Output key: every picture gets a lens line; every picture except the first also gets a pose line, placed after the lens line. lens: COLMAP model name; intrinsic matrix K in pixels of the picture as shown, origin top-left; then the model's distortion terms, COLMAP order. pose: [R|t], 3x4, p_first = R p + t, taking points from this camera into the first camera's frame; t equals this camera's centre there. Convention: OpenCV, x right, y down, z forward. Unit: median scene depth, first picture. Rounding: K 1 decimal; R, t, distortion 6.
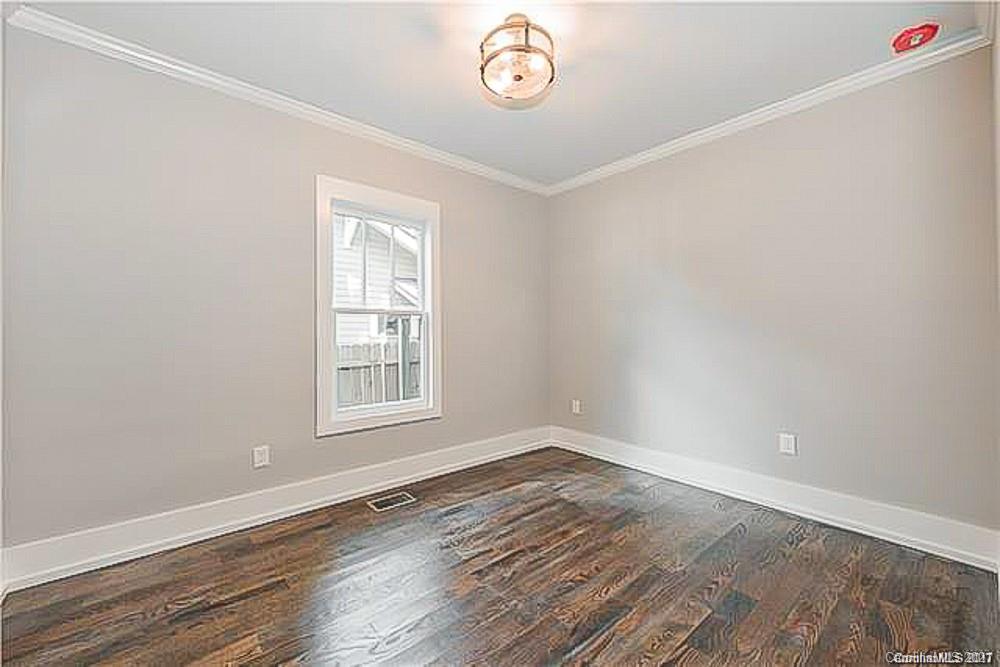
lens RADIAL K [[394.7, 0, 497.7], [0, 394.7, 333.2], [0, 0, 1]] dist [0.009960, -0.002759]
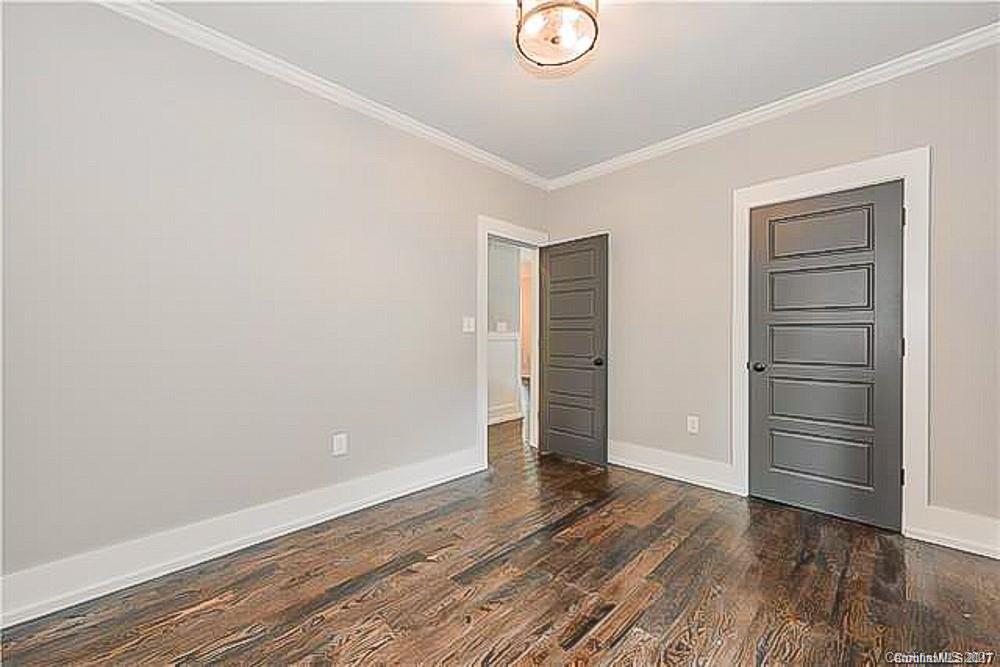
lens RADIAL K [[394.7, 0, 502.4], [0, 394.7, 331.3], [0, 0, 1]] dist [0.009960, -0.002759]
pose [[-0.996138, 0.008172, -0.087417, 0.212132], [0.008410, 0.999962, -0.002358, 0.000363], [0.087395, -0.003084, -0.996169, 1.571242]]
